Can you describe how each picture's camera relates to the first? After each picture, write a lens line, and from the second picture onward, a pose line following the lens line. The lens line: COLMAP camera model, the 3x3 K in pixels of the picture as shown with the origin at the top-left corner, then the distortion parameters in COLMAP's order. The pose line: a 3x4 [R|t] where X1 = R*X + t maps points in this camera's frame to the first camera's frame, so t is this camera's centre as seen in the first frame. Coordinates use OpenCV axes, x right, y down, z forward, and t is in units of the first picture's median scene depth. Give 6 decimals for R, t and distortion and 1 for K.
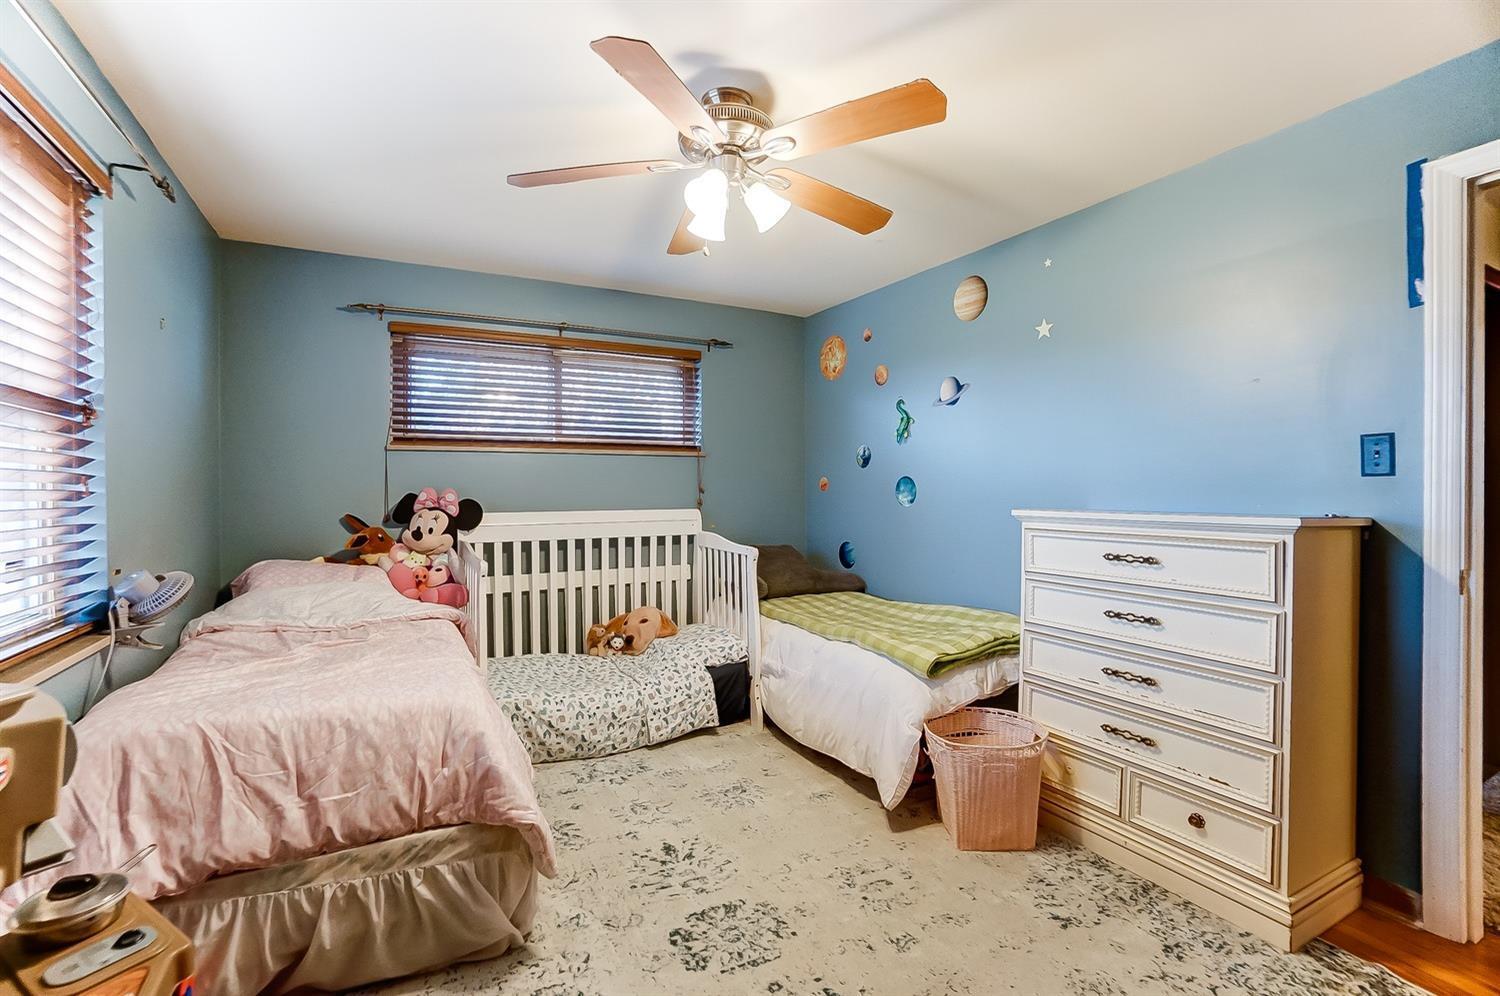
lens RADIAL K [[678.1, 0, 750.0], [0, 678.1, 498.0], [0, 0, 1]] dist [-0.001948, 0.000279]
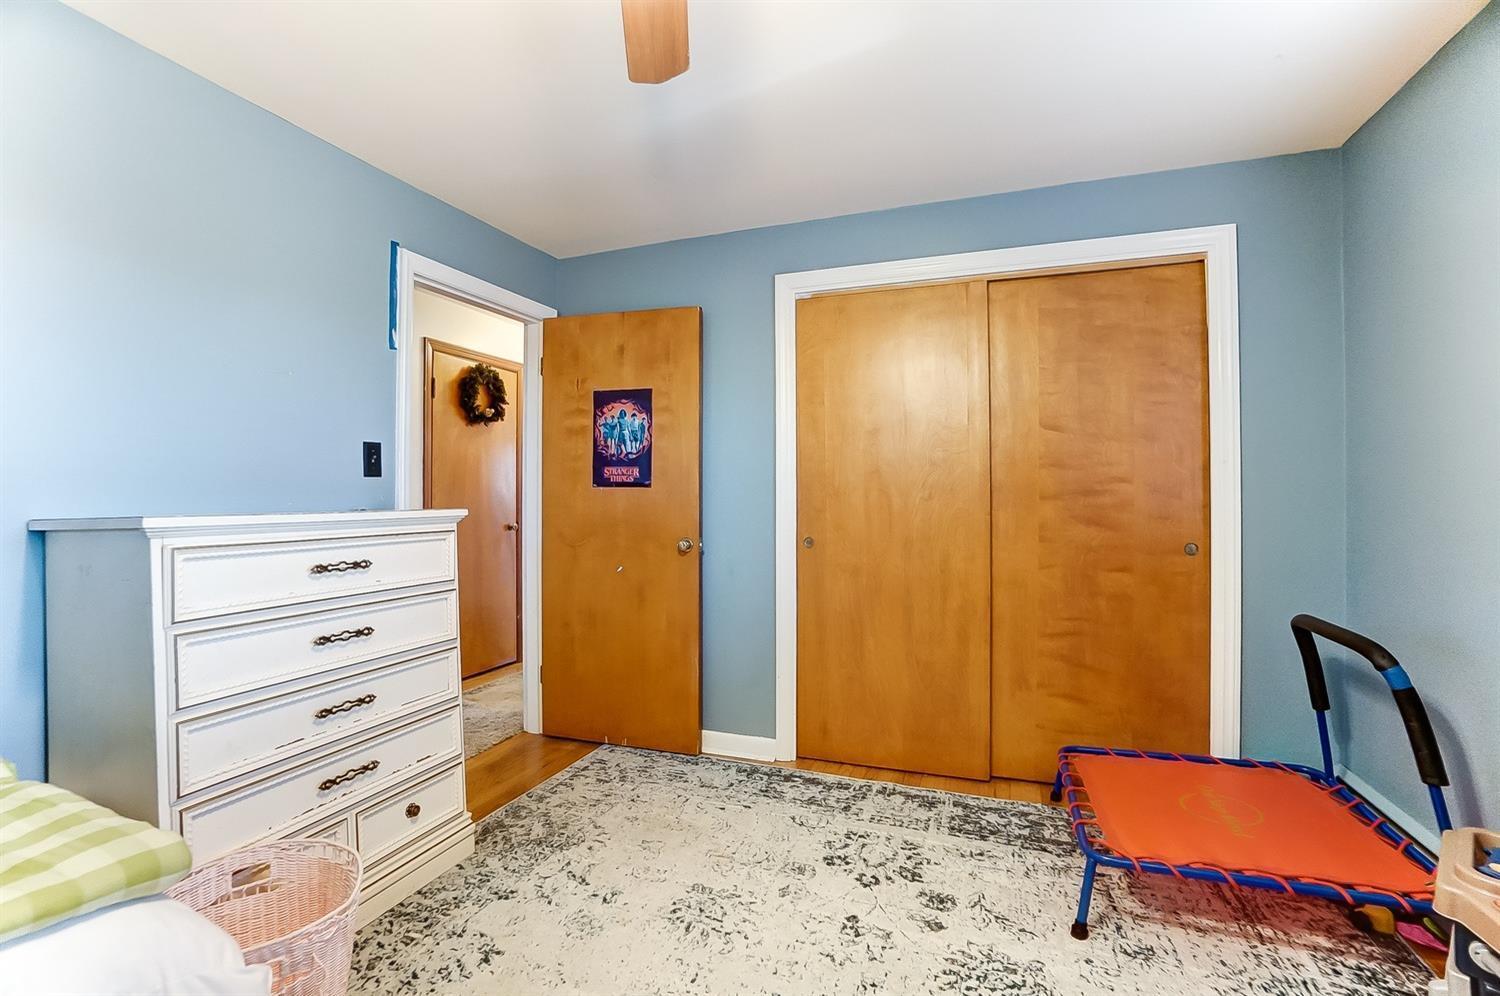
lens RADIAL K [[678.1, 0, 750.0], [0, 678.1, 498.0], [0, 0, 1]] dist [-0.001948, 0.000279]
pose [[-0.663069, 0.005011, 0.748542, -0.279245], [0.014817, 0.999870, 0.006431, 0.004970], [-0.748412, 0.015356, -0.663057, 0.814400]]
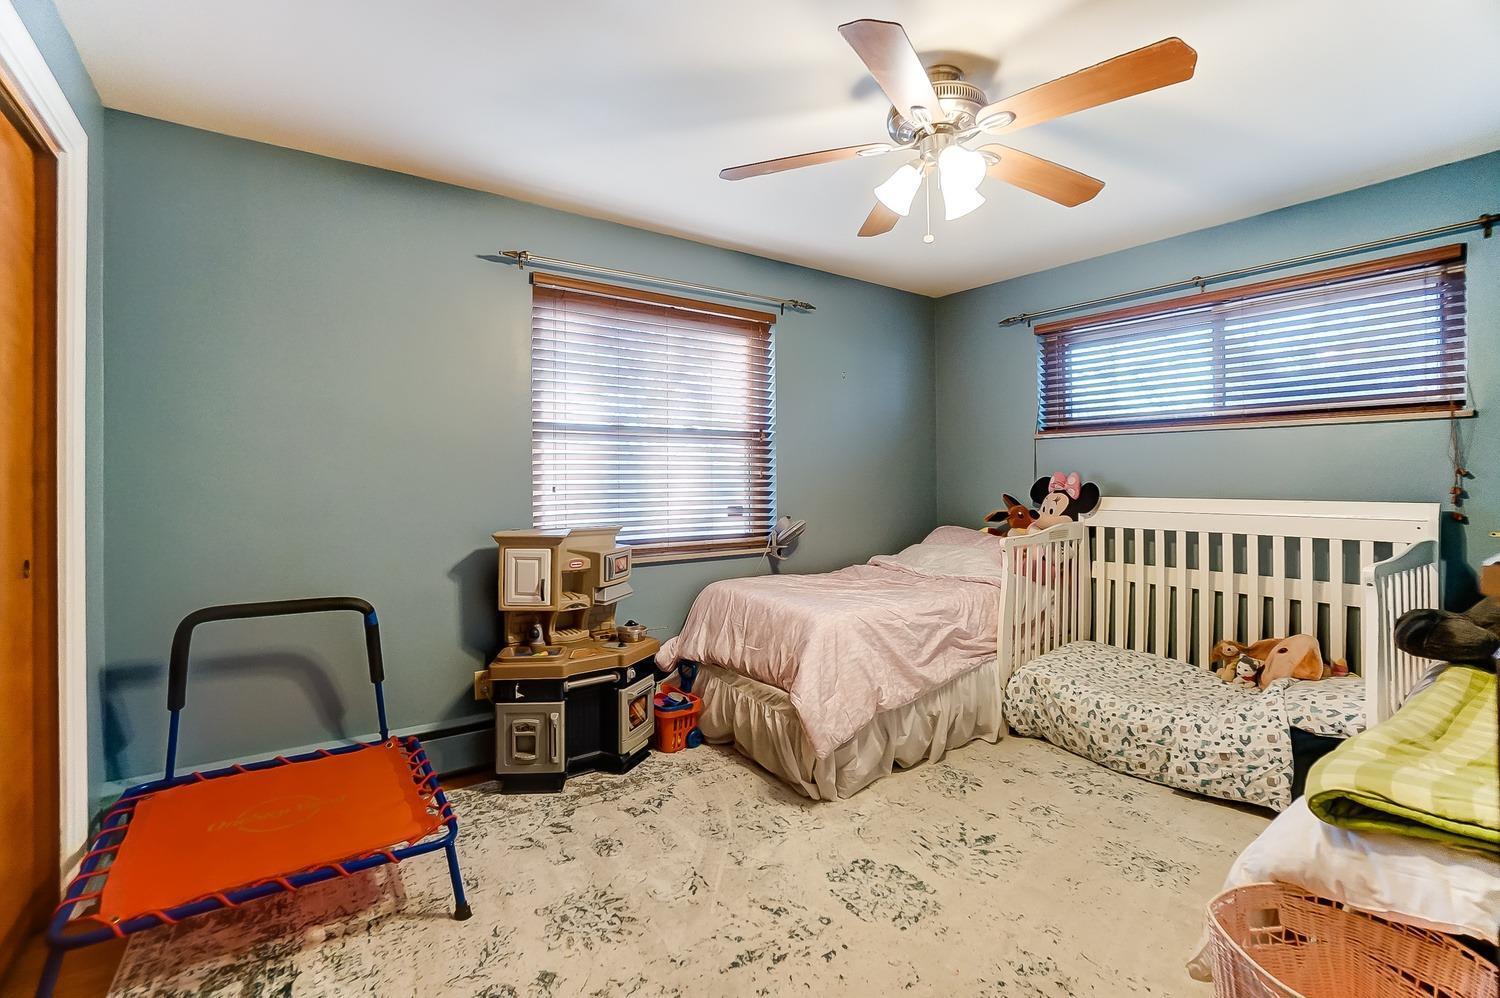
lens RADIAL K [[699.5, 0, 750.7], [0, 699.5, 485.1], [0, 0, 1]] dist [-0.001198, 0.000020]
pose [[0.144213, 0.010018, -0.989496, 0.606237], [-0.013259, 0.999879, 0.008191, 0.003586], [0.989458, 0.011938, 0.144329, 0.377850]]
